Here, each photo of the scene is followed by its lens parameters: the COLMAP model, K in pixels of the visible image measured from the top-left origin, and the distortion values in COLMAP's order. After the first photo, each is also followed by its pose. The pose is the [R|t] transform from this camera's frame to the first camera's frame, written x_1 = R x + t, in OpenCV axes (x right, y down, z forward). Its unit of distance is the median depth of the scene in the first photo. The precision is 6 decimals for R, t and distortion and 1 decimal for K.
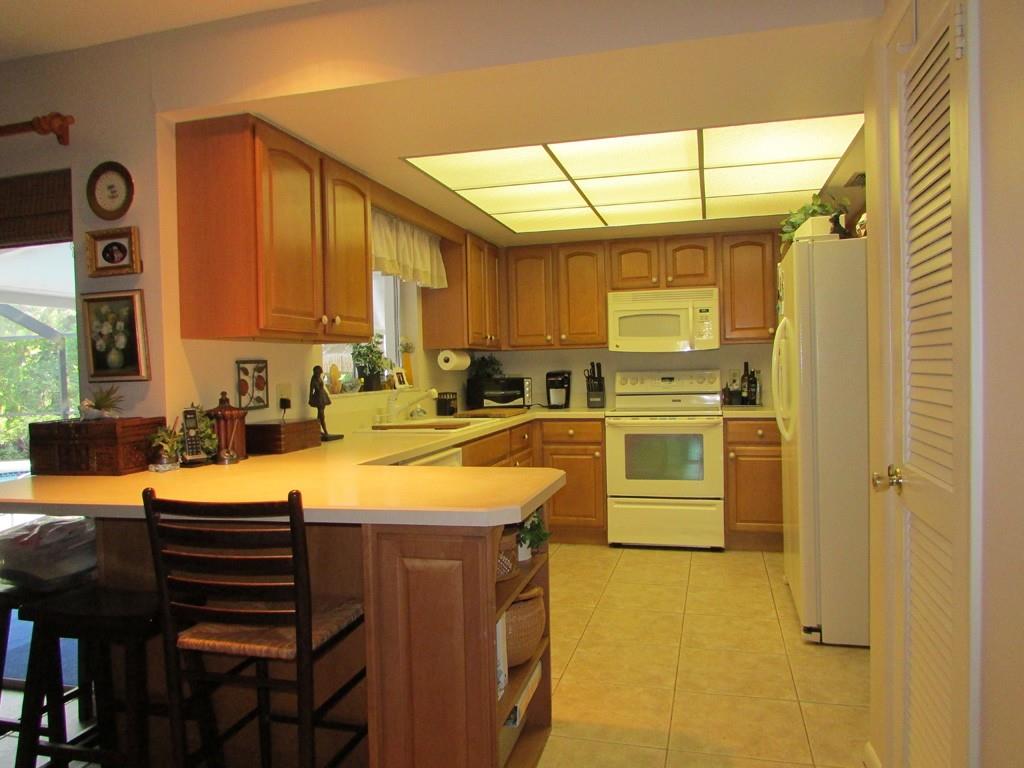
lens RADIAL K [[725.5, 0, 512.0], [0, 725.5, 384.0], [0, 0, 1]] dist [-0.001261, -0.000495]
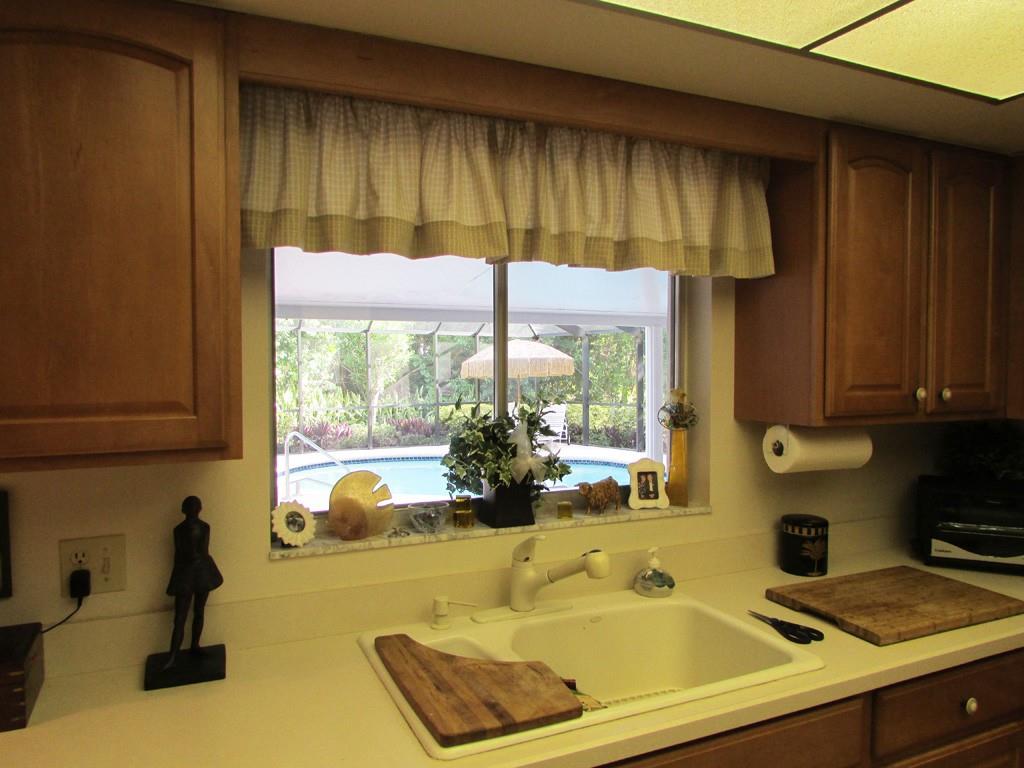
lens RADIAL K [[725.5, 0, 512.0], [0, 725.5, 384.0], [0, 0, 1]] dist [-0.001261, -0.000495]
pose [[0.648551, 0.053304, -0.759302, 0.125357], [-0.034110, 0.998578, 0.040966, -0.082328], [0.760406, -0.000669, 0.649447, 0.613264]]
